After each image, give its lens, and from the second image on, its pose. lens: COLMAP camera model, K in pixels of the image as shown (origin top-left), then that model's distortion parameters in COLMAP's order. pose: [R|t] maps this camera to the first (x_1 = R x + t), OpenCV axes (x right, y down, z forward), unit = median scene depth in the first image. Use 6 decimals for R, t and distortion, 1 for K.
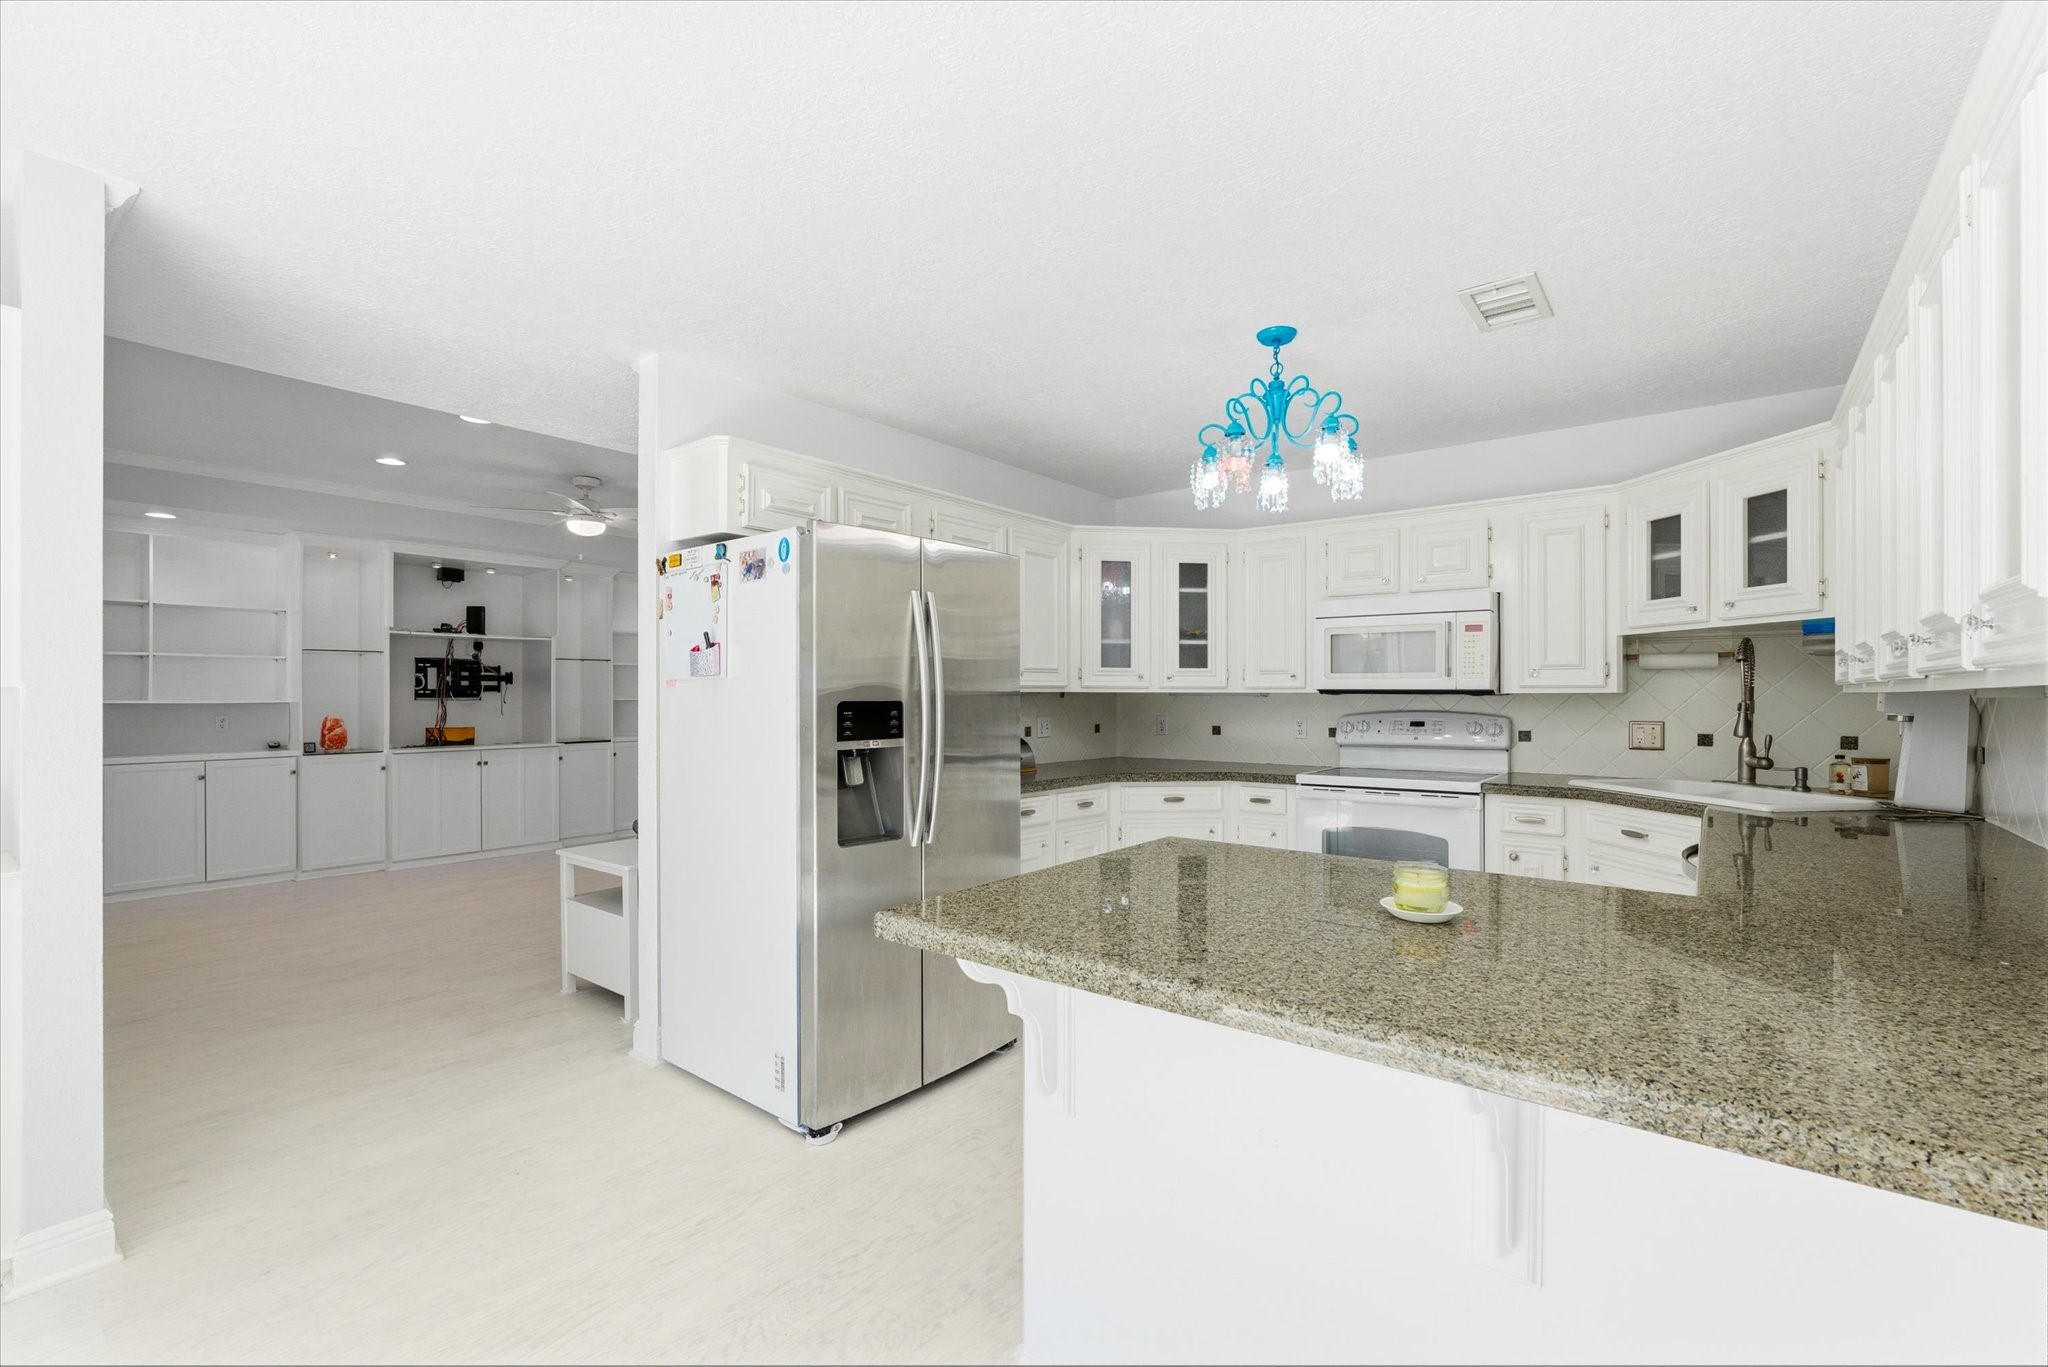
lens RADIAL K [[904.2, 0, 1027.8], [0, 904.2, 692.0], [0, 0, 1]] dist [-0.011701, 0.000076]
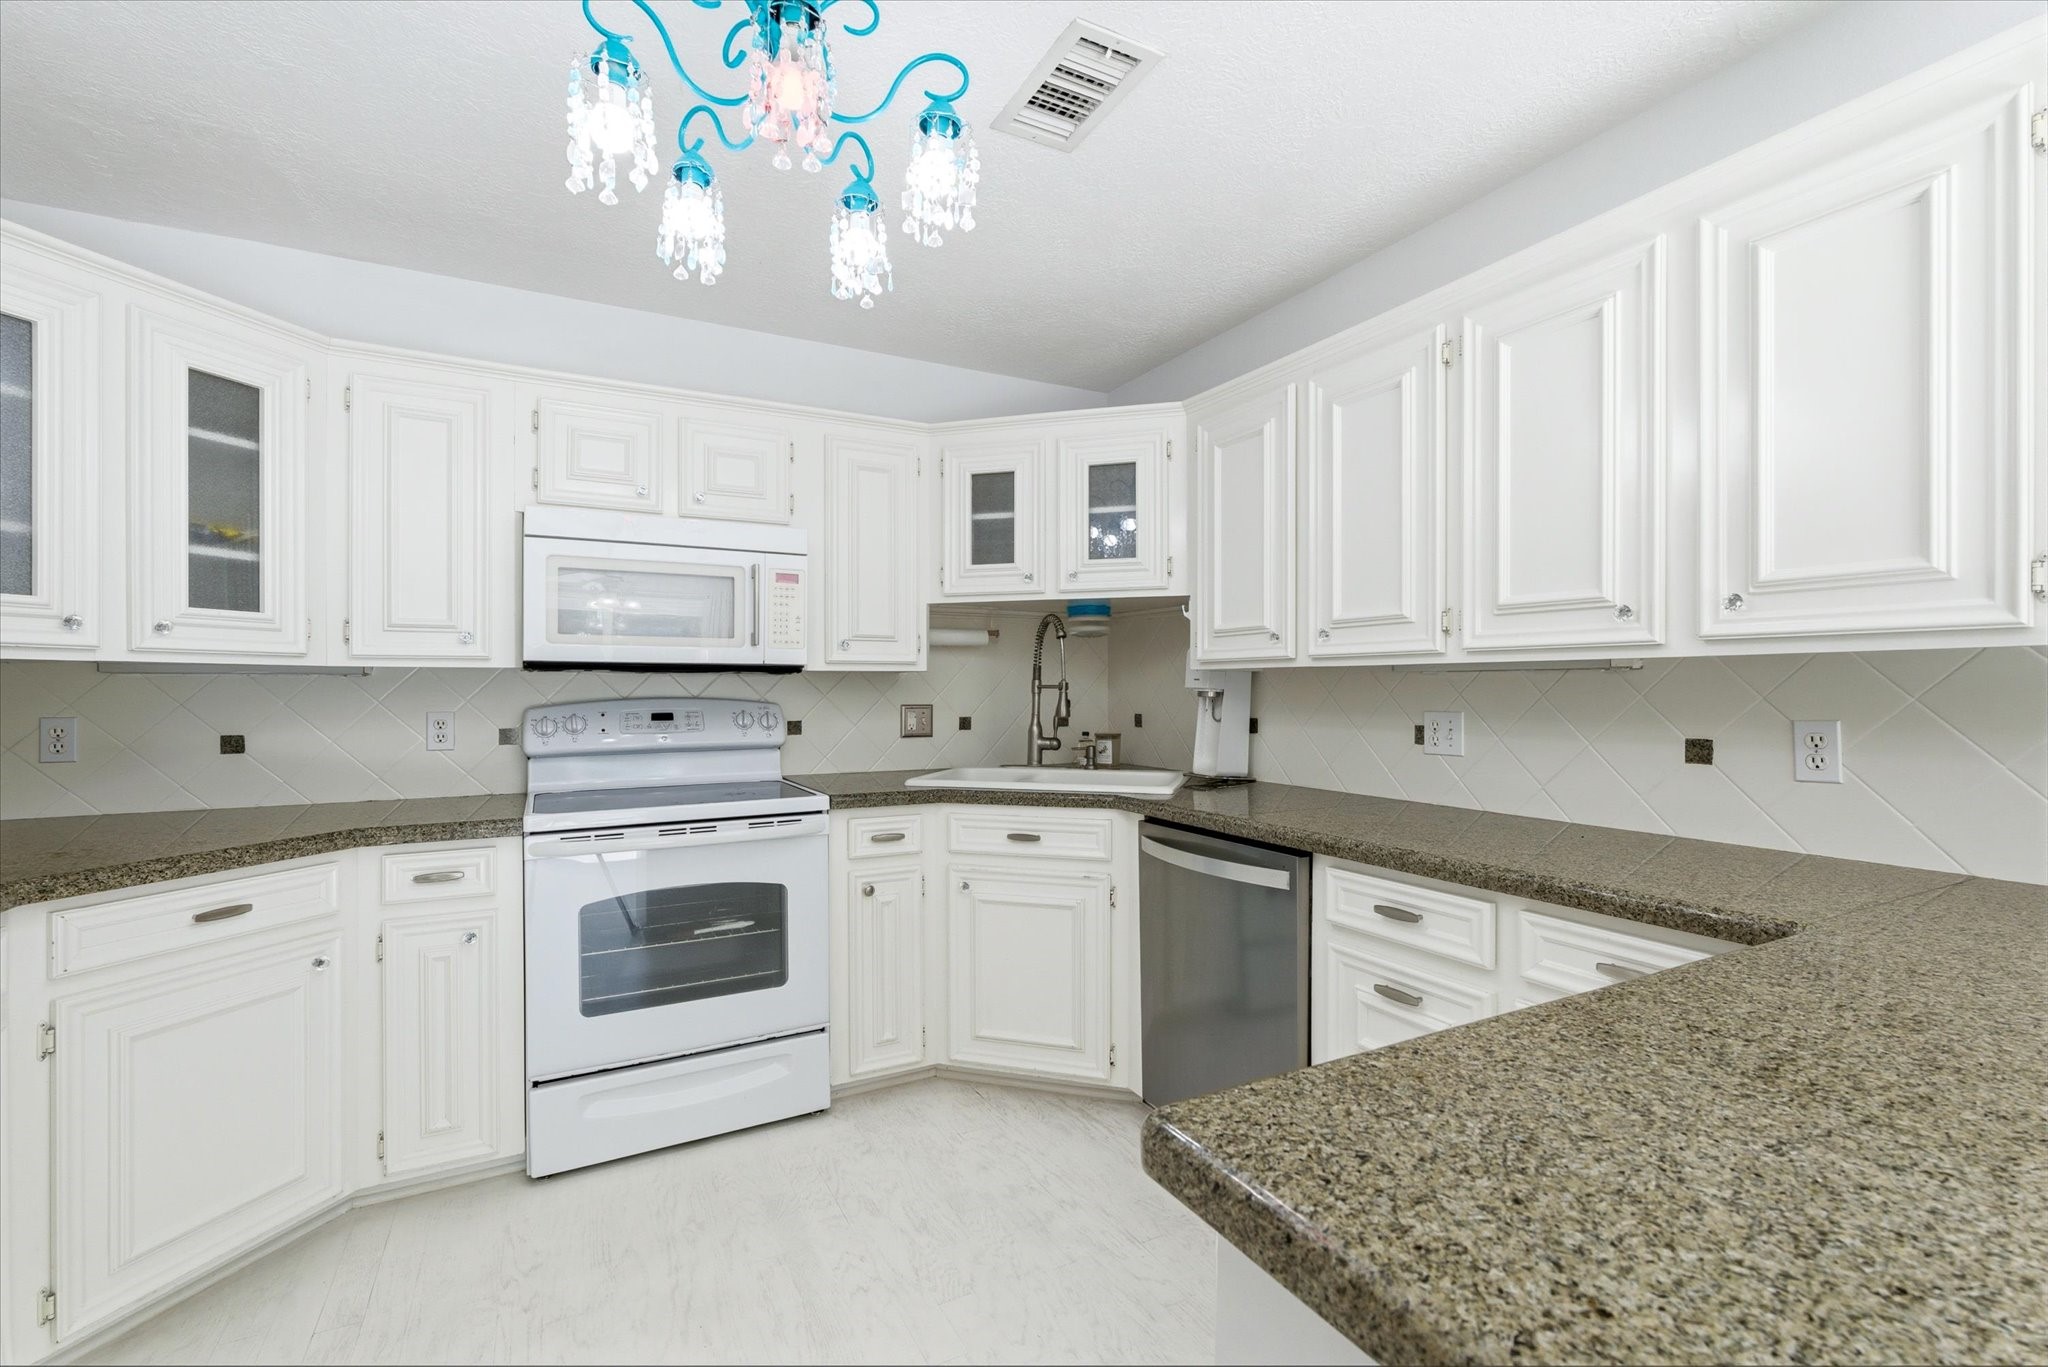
lens RADIAL K [[904.2, 0, 1012.6], [0, 904.2, 684.5], [0, 0, 1]] dist [-0.011701, 0.000076]
pose [[0.401556, -0.001607, 0.915833, -0.084940], [-0.001740, 0.999995, 0.002518, 0.010704], [-0.915833, -0.002605, 0.401551, 0.553194]]
